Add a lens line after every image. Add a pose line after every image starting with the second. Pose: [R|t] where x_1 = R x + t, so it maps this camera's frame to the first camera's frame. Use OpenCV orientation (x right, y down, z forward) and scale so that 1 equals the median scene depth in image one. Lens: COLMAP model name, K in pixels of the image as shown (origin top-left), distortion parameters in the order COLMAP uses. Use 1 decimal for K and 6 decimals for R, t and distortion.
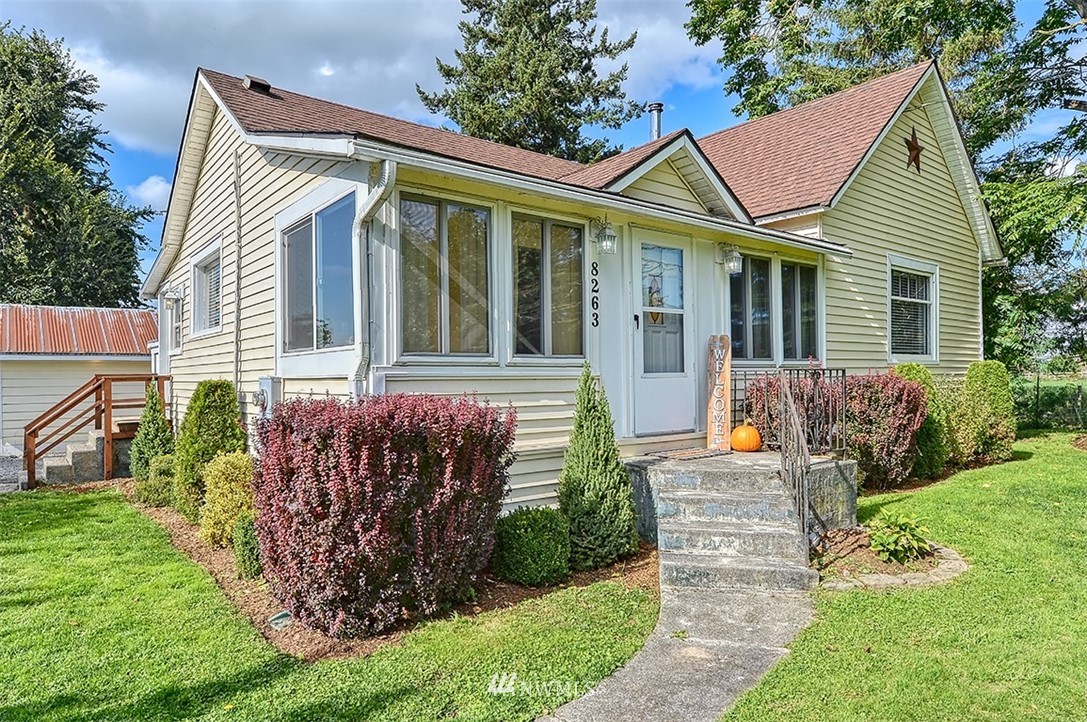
lens RADIAL K [[662.6, 0, 525.5], [0, 662.6, 374.7], [0, 0, 1]] dist [-0.003458, -0.002849]
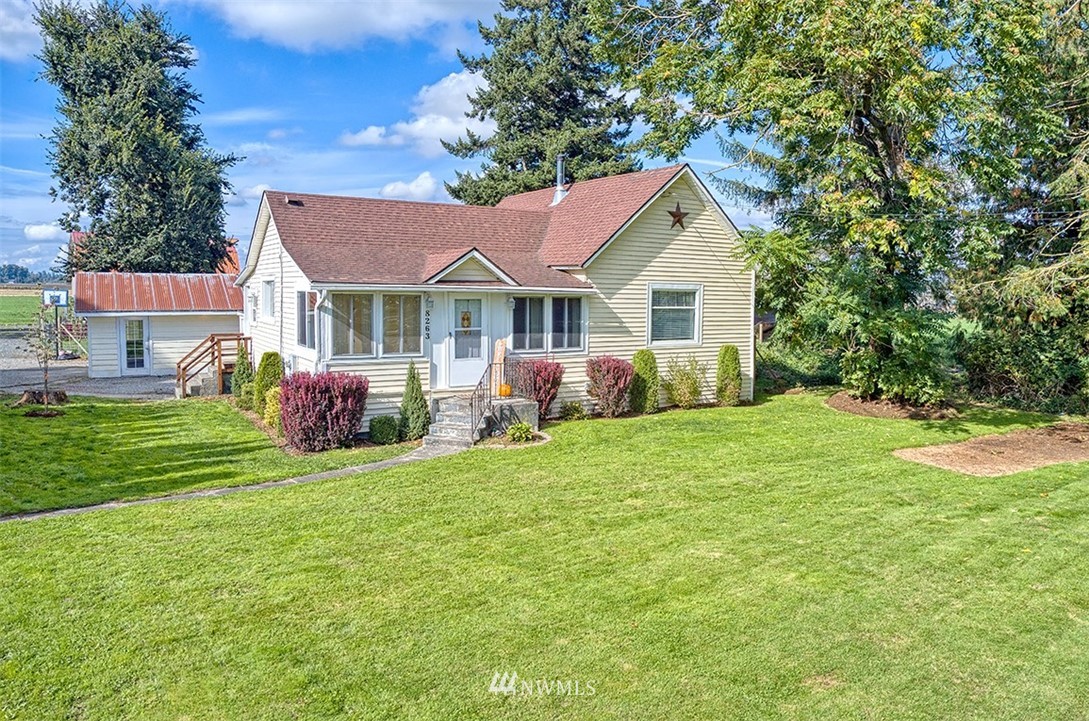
lens RADIAL K [[764.3, 0, 544.5], [0, 764.3, 360.5], [0, 0, 1]] dist [-0.107982, 0.003682]
pose [[0.992779, 0.036550, -0.114256, 0.640554], [-0.025290, 0.994817, 0.098491, -0.211648], [0.117264, -0.094890, 0.988557, -1.214990]]
